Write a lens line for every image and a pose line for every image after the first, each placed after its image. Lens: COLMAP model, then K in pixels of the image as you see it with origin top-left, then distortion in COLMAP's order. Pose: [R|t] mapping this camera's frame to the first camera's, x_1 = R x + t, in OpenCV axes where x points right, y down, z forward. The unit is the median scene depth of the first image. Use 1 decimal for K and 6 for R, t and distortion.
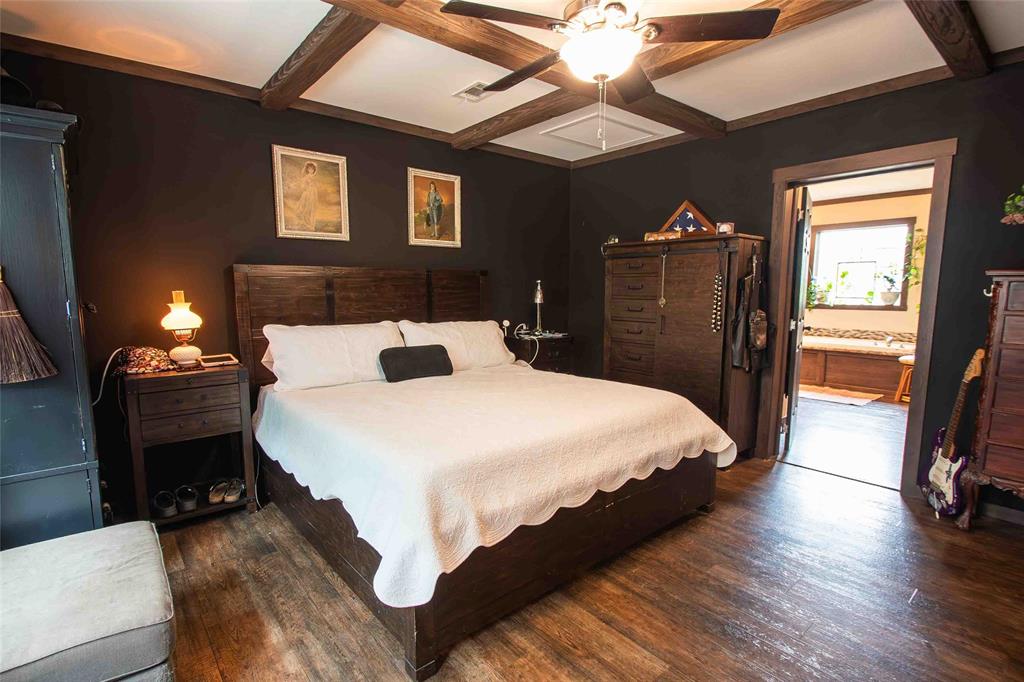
lens RADIAL K [[469.4, 0, 508.3], [0, 469.4, 343.7], [0, 0, 1]] dist [-0.007519, -0.002329]
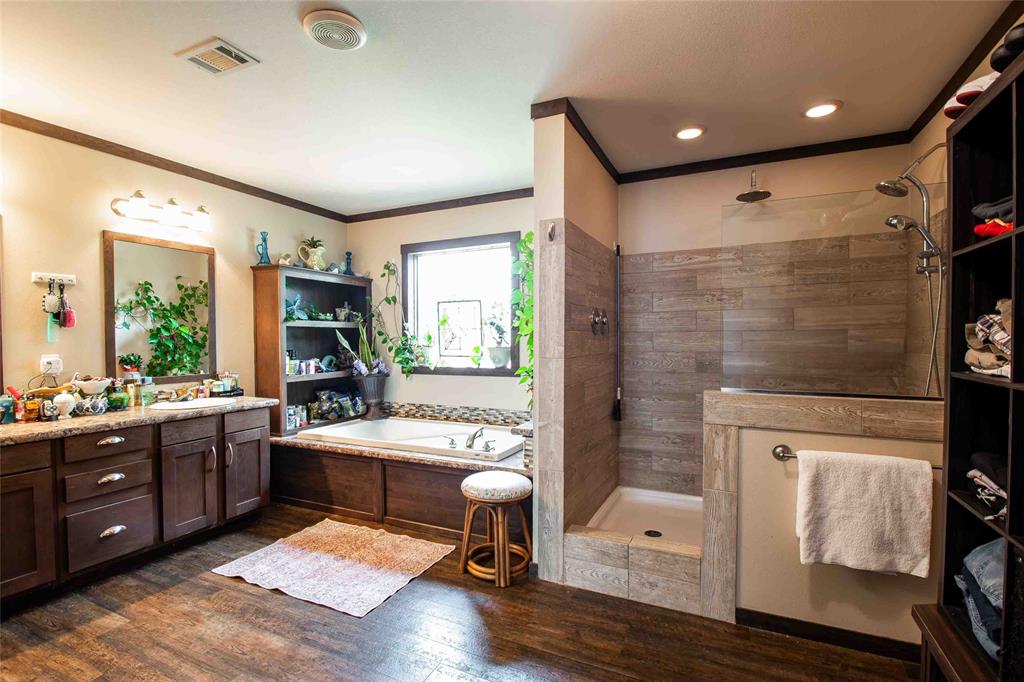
lens RADIAL K [[469.4, 0, 510.7], [0, 469.4, 344.3], [0, 0, 1]] dist [-0.007519, -0.002329]
pose [[0.899734, -0.010823, 0.436305, 0.552350], [0.055077, 0.994516, -0.088908, -0.056685], [-0.432950, 0.104024, 0.895396, 0.418115]]
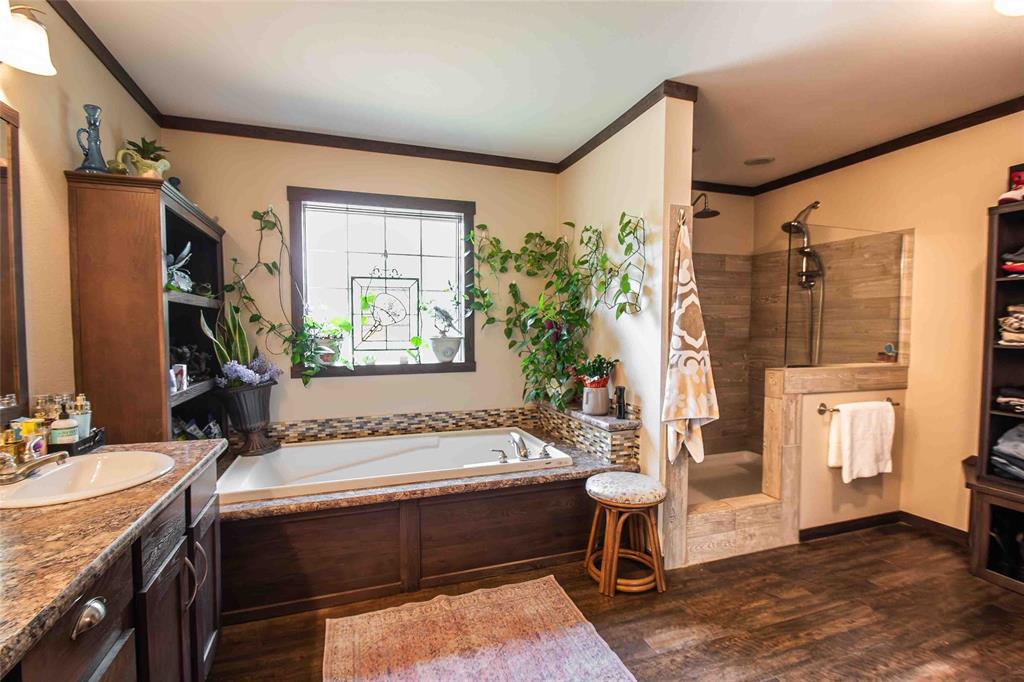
lens RADIAL K [[469.4, 0, 508.4], [0, 469.4, 345.0], [0, 0, 1]] dist [-0.007519, -0.002329]
pose [[0.340832, -0.034817, 0.939479, 0.340430], [0.109016, 0.994036, -0.002710, -0.092995], [-0.933782, 0.103342, 0.342595, 0.752555]]
